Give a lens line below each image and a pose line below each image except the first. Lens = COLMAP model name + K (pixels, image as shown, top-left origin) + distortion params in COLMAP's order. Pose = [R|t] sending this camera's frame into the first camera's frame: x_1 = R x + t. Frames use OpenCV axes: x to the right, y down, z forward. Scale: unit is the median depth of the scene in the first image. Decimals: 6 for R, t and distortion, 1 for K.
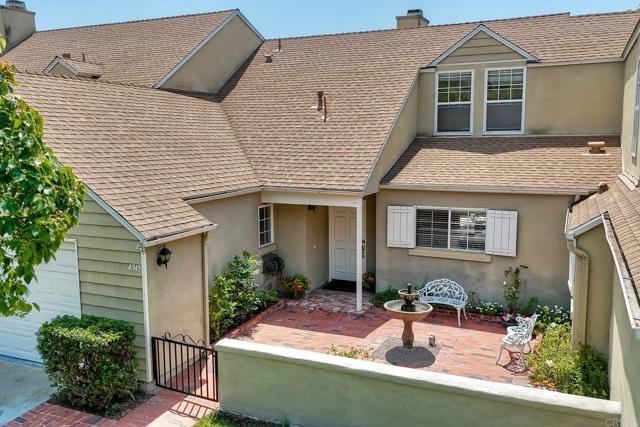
lens RADIAL K [[562.0, 0, 320.0], [0, 562.0, 213.5], [0, 0, 1]] dist [0.089227, -0.106866]
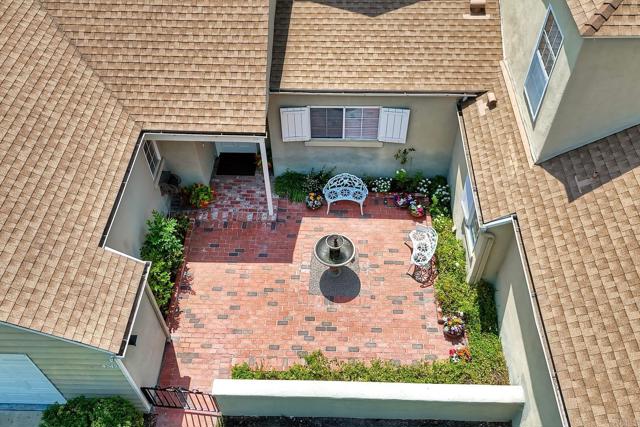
lens RADIAL K [[562.0, 0, 320.0], [0, 562.0, 213.5], [0, 0, 1]] dist [0.089227, -0.106866]
pose [[0.924858, -0.294342, 0.240833, -0.098848], [0.059929, 0.738132, 0.671990, -0.527666], [-0.375561, -0.607062, 0.700307, 0.213556]]
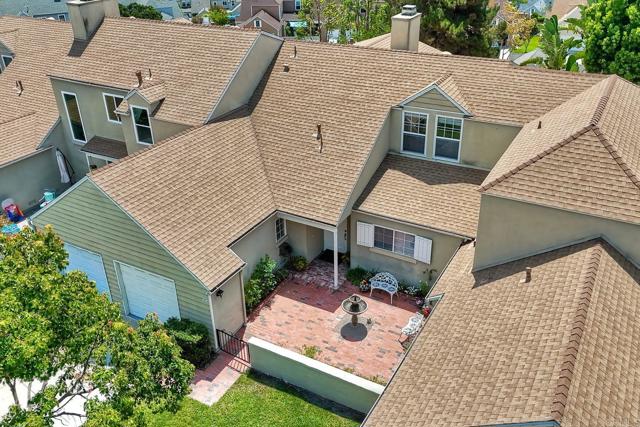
lens RADIAL K [[562.0, 0, 320.0], [0, 562.0, 213.5], [0, 0, 1]] dist [0.089227, -0.106866]
pose [[0.995876, 0.030314, -0.085511, 0.154570], [0.001879, 0.935432, 0.353502, -0.601379], [0.090706, -0.352205, 0.931517, -0.464929]]
